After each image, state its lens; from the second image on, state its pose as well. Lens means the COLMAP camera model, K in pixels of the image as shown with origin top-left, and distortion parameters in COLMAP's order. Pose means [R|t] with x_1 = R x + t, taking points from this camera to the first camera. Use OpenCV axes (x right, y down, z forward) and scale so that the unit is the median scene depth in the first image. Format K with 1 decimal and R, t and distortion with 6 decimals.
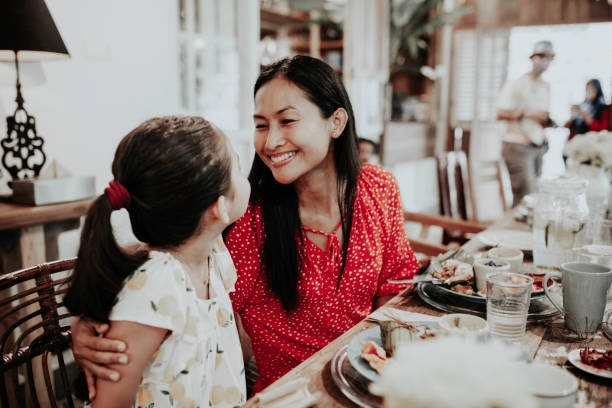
lens RADIAL K [[609.7, 0, 306.0], [0, 609.7, 204.0], [0, 0, 1]] dist [-0.042621, 0.028766]
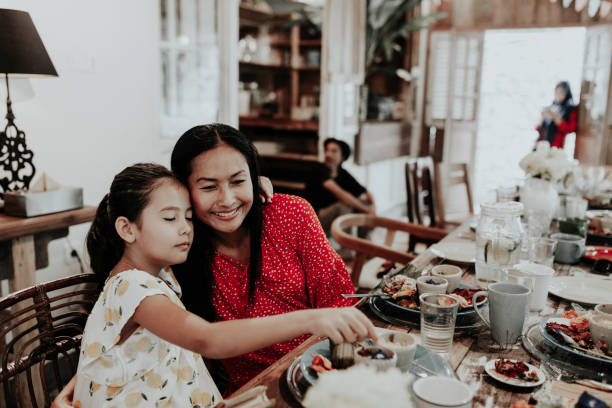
lens RADIAL K [[607.8, 0, 306.0], [0, 607.8, 204.0], [0, 0, 1]] dist [-0.003828, 0.001014]
pose [[0.999598, 0.005828, 0.027757, 0.024724], [-0.006463, 0.999718, 0.022859, -0.056202], [-0.027616, -0.023029, 0.999353, -0.111888]]
